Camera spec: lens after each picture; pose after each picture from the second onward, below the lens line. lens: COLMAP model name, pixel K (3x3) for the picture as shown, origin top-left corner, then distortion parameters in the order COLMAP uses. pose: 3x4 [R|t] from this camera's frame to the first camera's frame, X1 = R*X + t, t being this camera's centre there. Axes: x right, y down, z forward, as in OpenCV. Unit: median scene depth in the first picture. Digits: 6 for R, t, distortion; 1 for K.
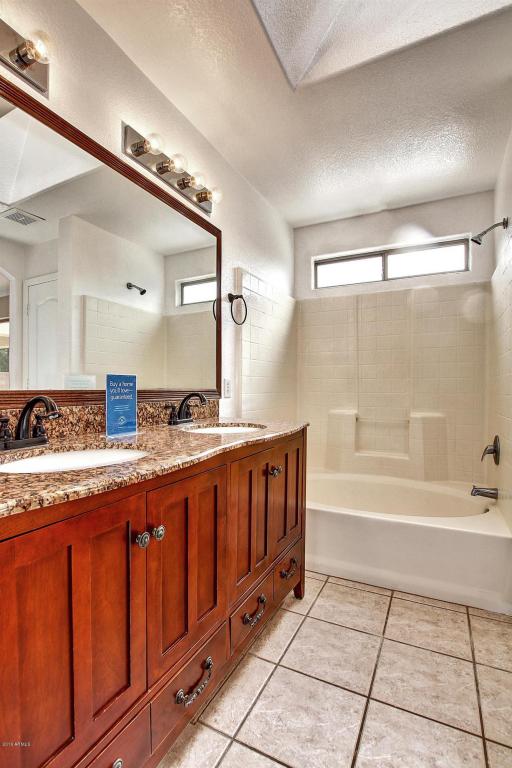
lens RADIAL K [[366.9, 0, 256.0], [0, 366.9, 384.0], [0, 0, 1]] dist [-0.012095, 0.000067]
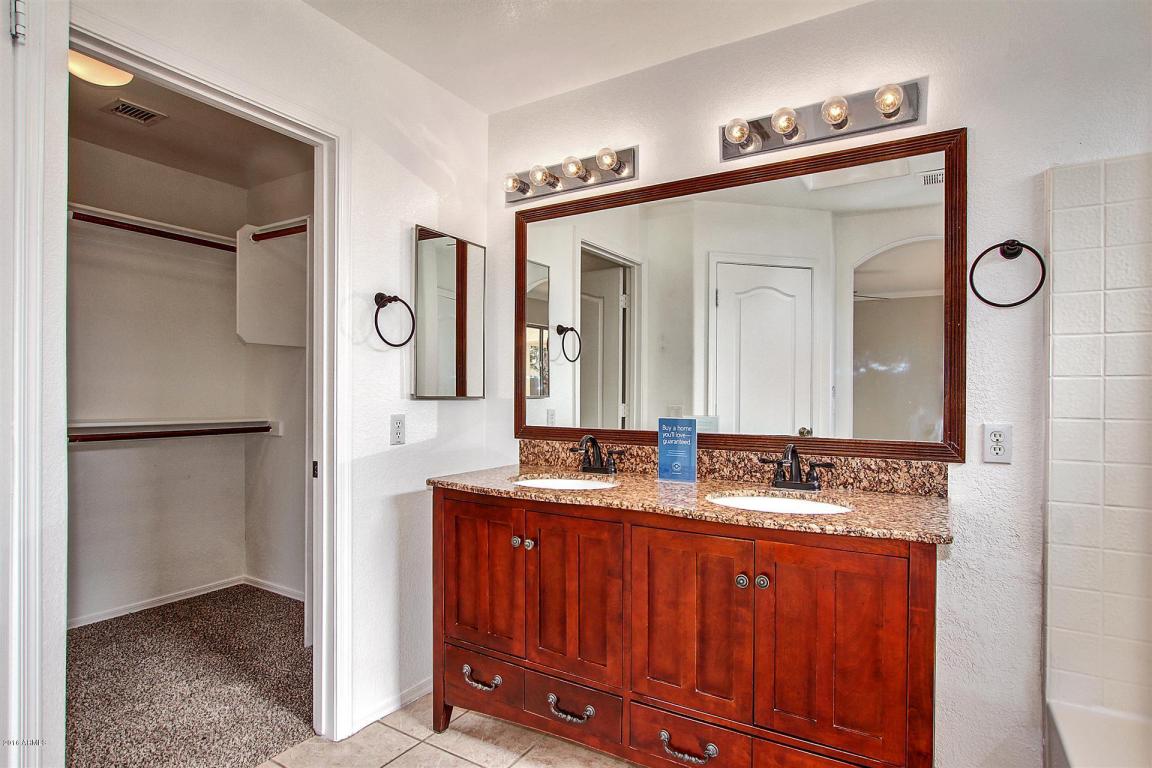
lens RADIAL K [[586.1, 0, 583.5], [0, 586.1, 396.0], [0, 0, 1]] dist [-0.020547, 0.000056]
pose [[-0.067341, -0.002211, -0.997728, 1.138011], [-0.000941, 0.999997, -0.002152, -0.077650], [0.997730, 0.000794, -0.067343, 0.831257]]
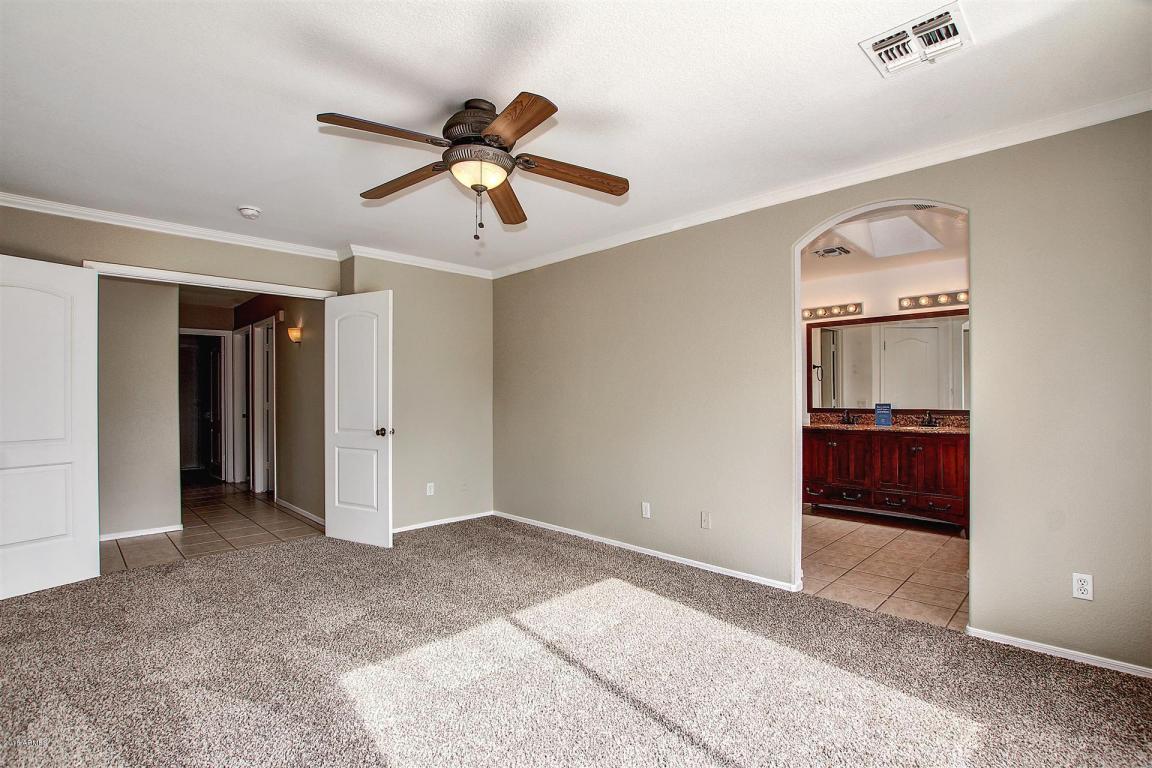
lens RADIAL K [[537.7, 0, 575.0], [0, 537.7, 395.6], [0, 0, 1]] dist [-0.028415, 0.000350]
pose [[-0.310067, -0.006276, -0.950694, 3.916452], [0.005087, 0.999953, -0.008260, -0.063097], [0.950701, -0.007397, -0.310021, 0.057522]]
